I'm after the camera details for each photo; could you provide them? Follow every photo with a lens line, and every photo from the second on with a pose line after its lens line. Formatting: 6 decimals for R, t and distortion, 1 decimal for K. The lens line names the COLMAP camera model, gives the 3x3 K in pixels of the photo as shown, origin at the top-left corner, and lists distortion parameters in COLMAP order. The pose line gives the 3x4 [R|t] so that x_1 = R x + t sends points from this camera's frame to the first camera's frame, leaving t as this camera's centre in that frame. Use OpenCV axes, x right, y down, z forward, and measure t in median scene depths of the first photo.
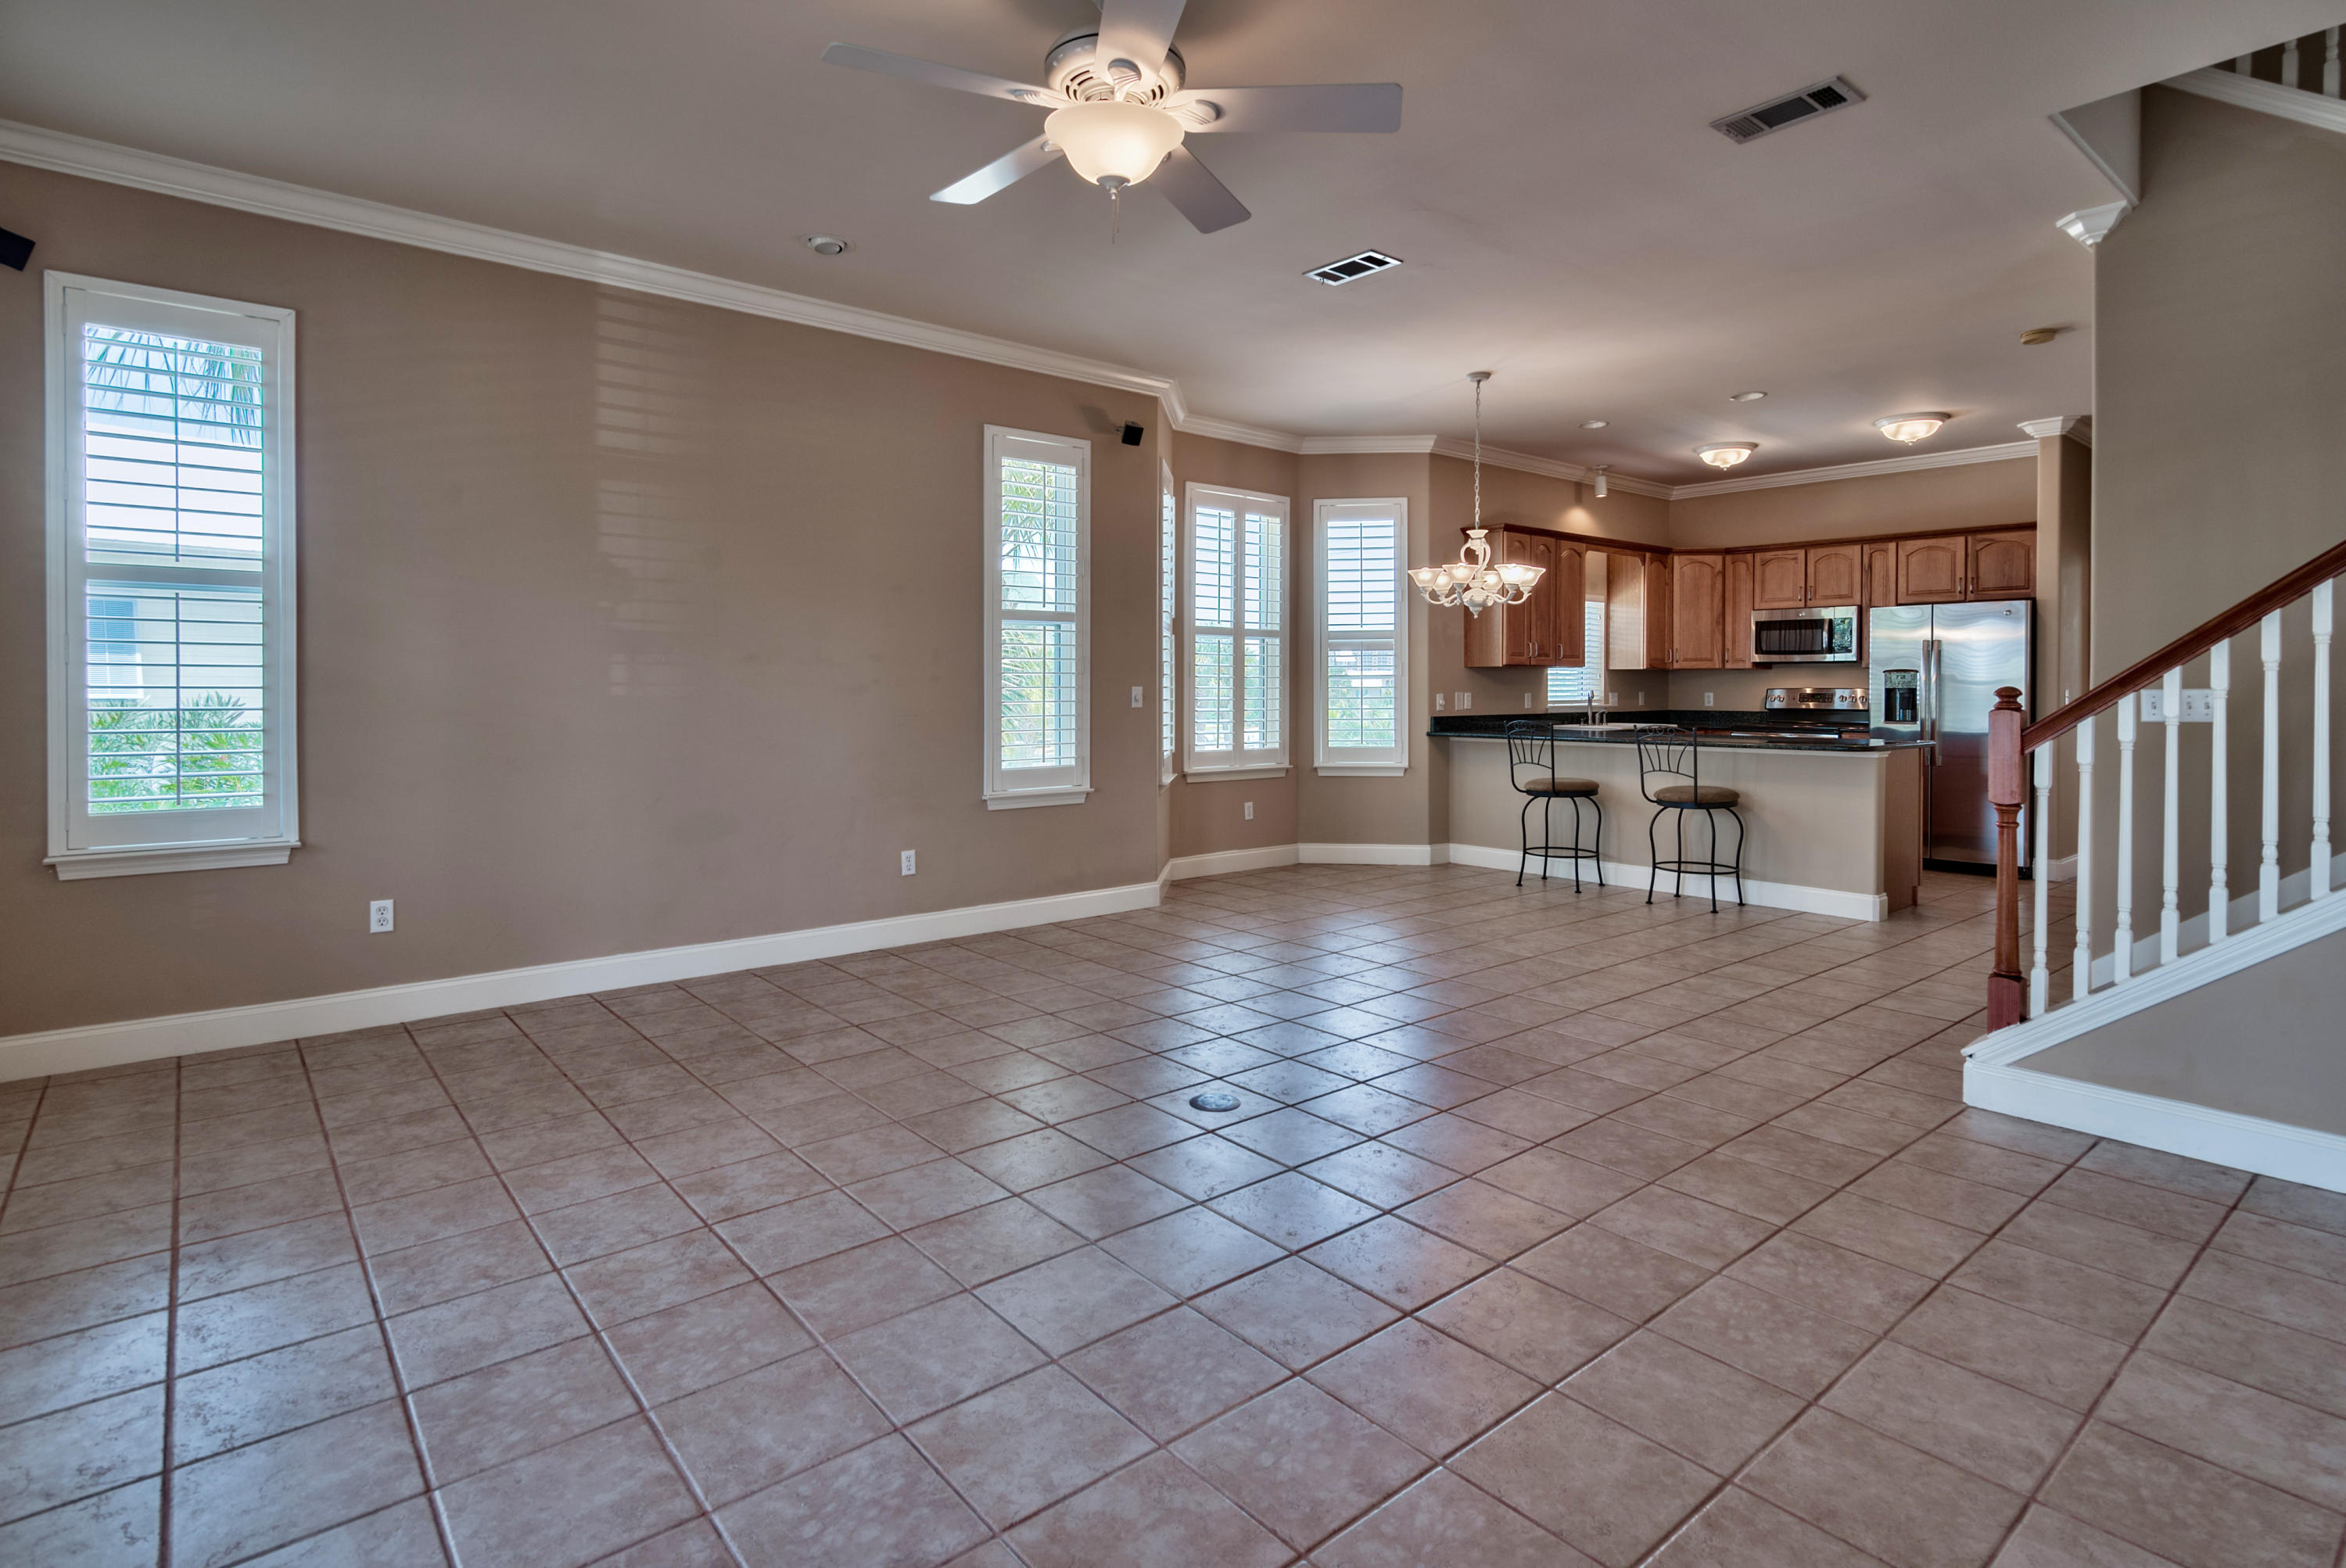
lens RADIAL K [[1177.0, 0, 1163.9], [0, 1177.0, 687.0], [0, 0, 1]] dist [0.004440, 0.000264]
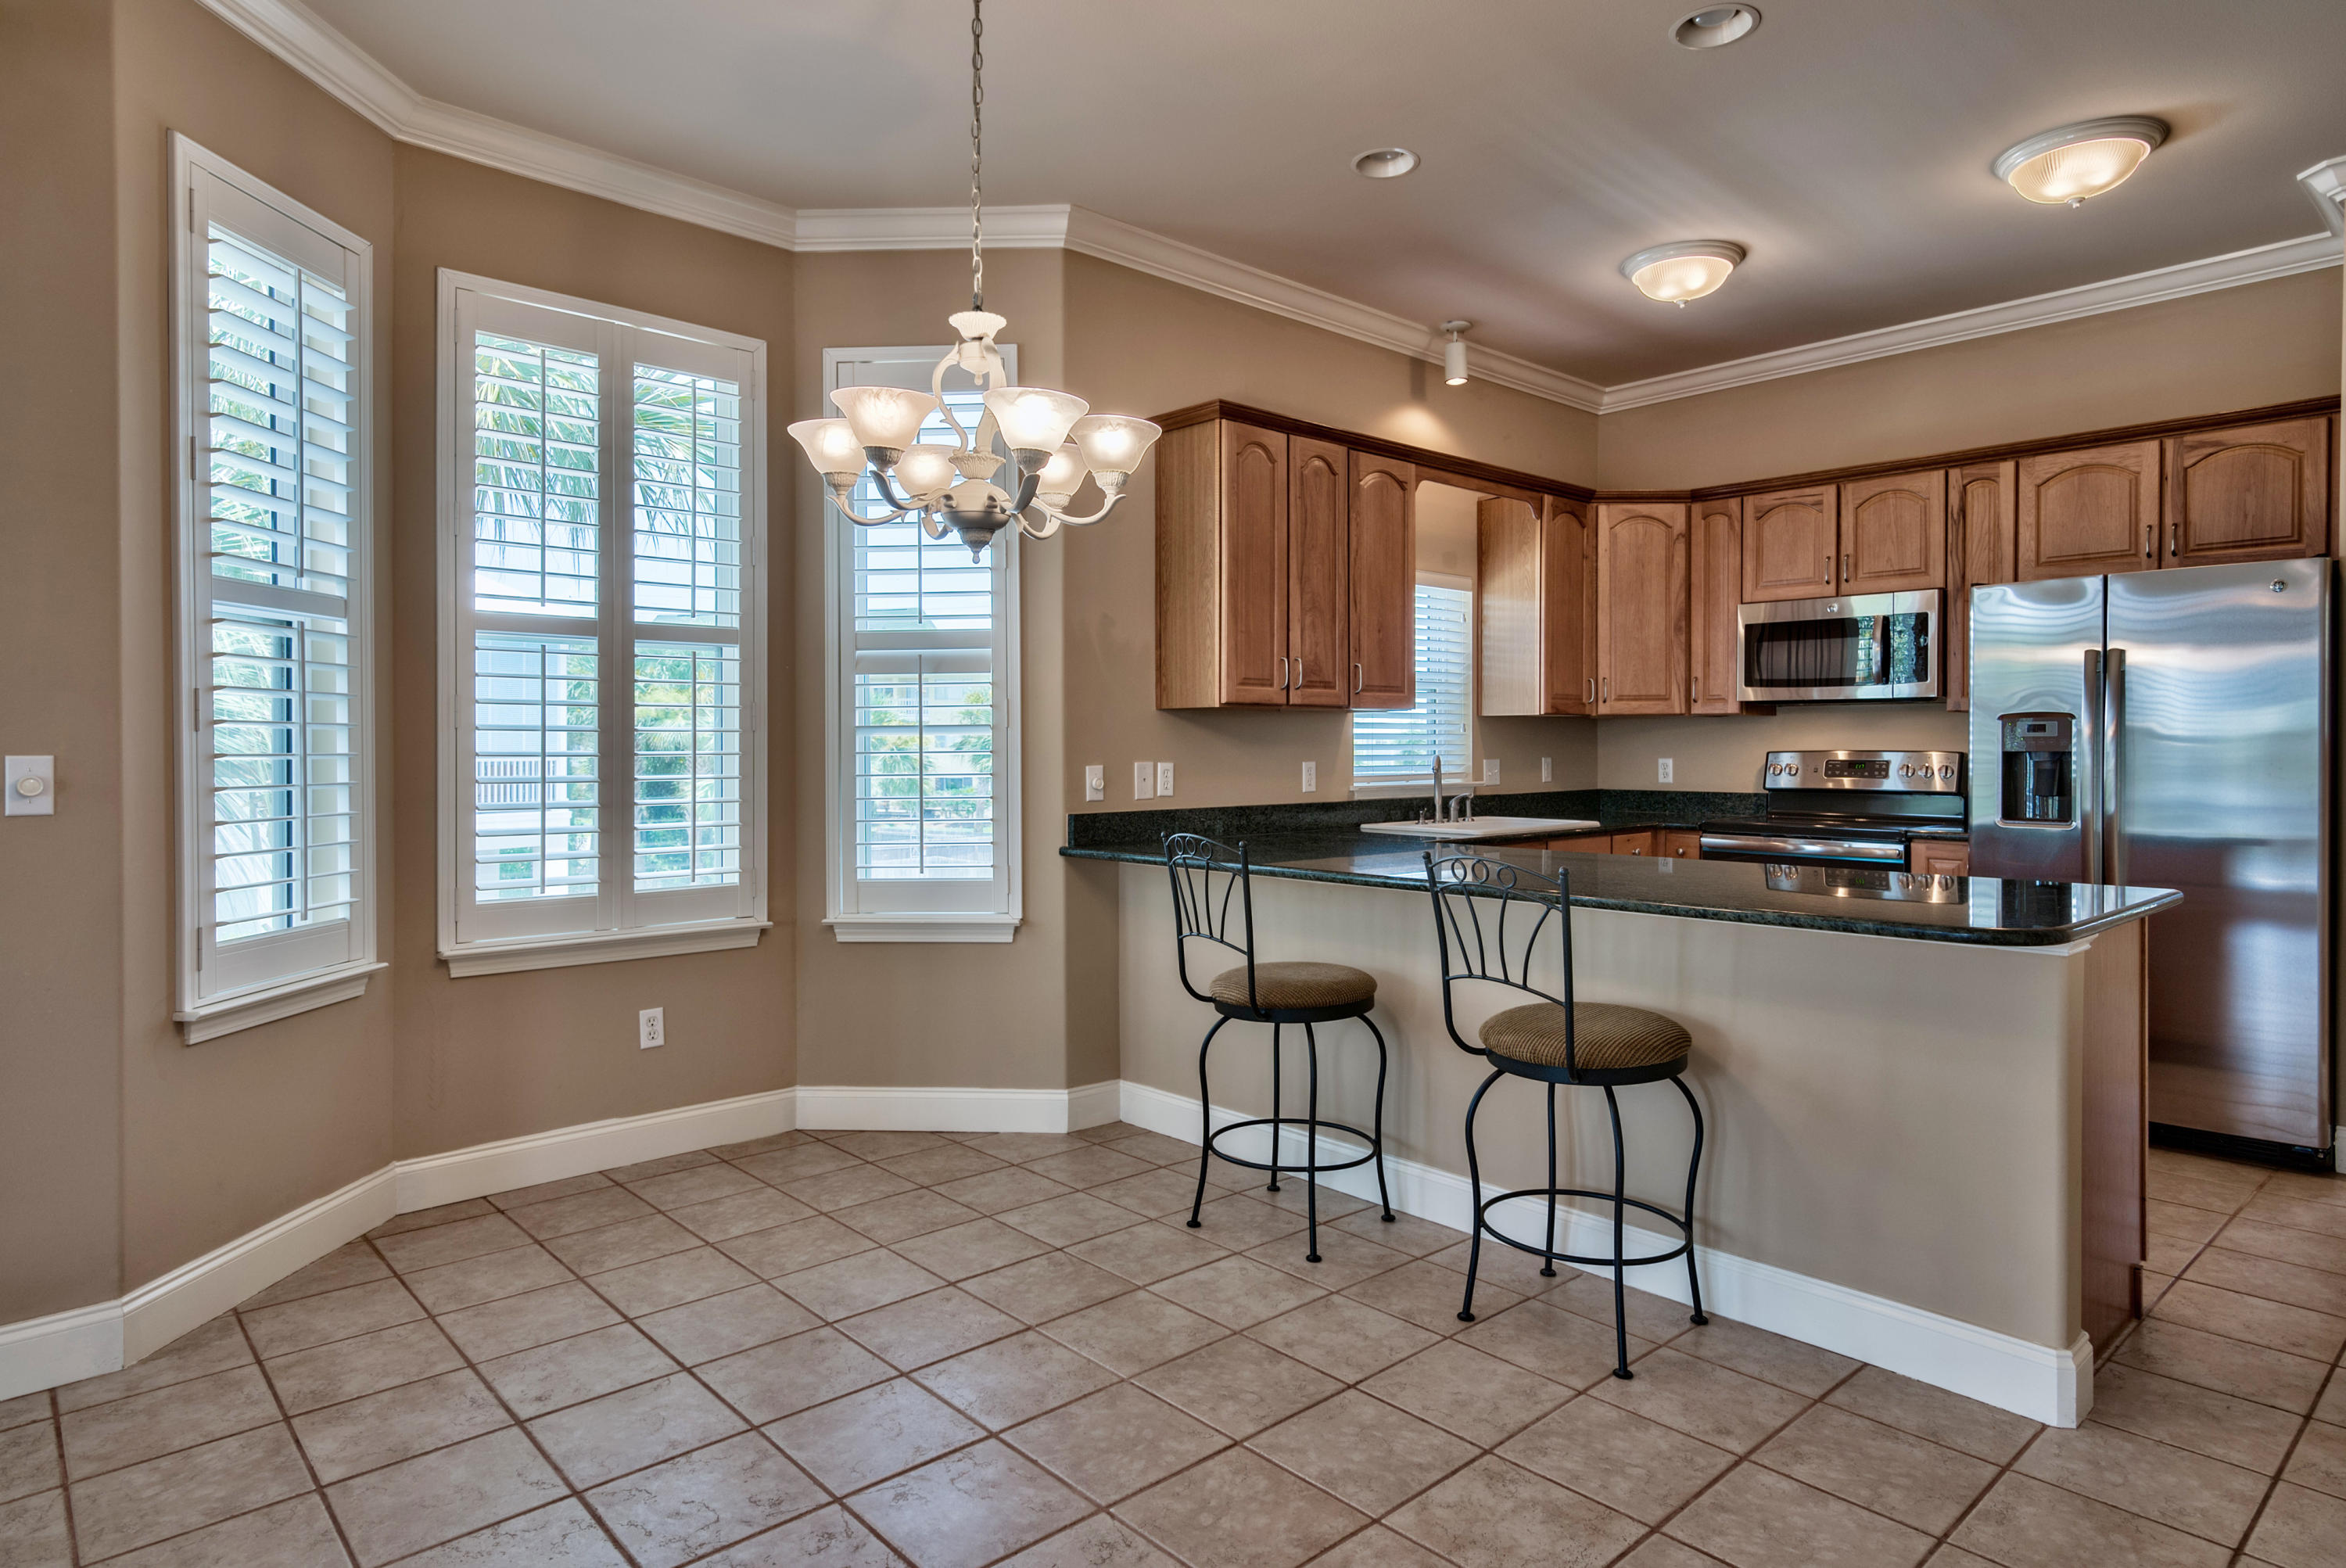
lens RADIAL K [[1349.3, 0, 1194.5], [0, 1349.3, 745.4], [0, 0, 1]] dist [0.019676, 0.000621]
pose [[0.997647, -0.002551, 0.068508, 0.239481], [0.002605, 0.999996, -0.000704, -0.001725], [-0.068506, 0.000881, 0.997650, 0.460026]]
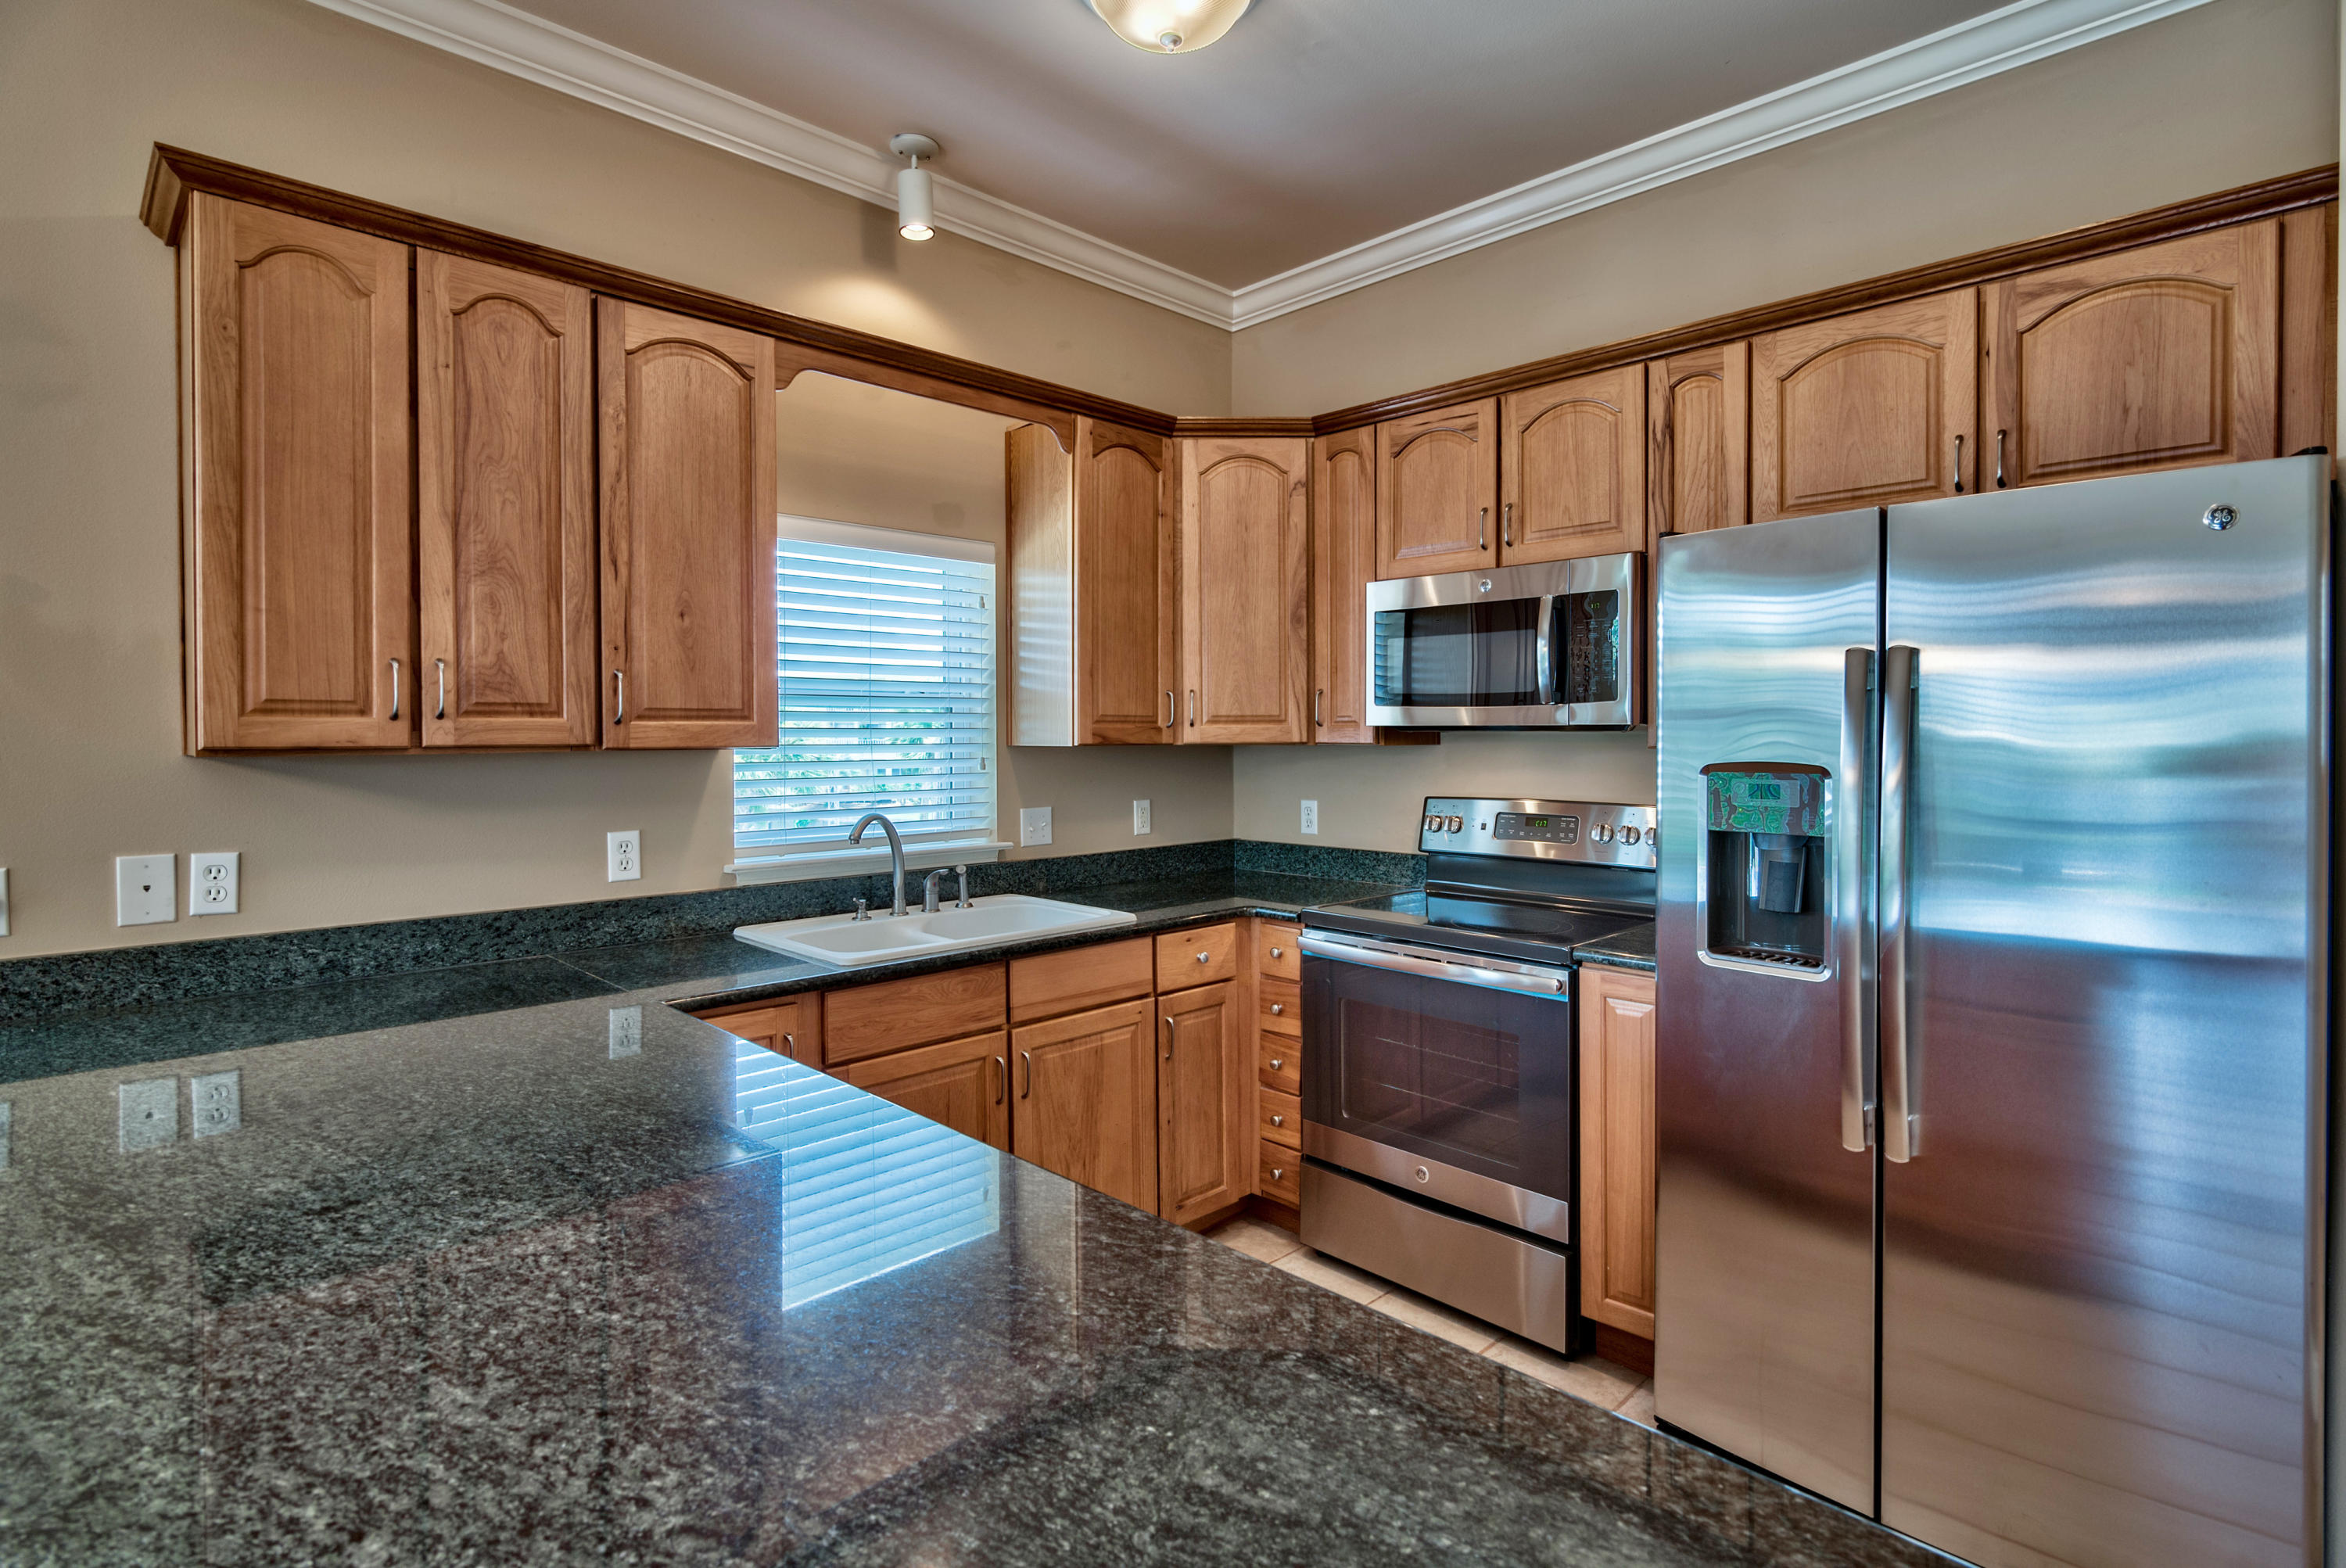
lens RADIAL K [[1169.4, 0, 1176.8], [0, 1169.4, 742.1], [0, 0, 1]] dist [-0.002098, -0.000048]
pose [[0.994996, -0.003941, 0.099841, 0.457542], [0.003514, 0.999984, 0.004454, -0.020485], [-0.099857, -0.004081, 0.994993, 0.735298]]
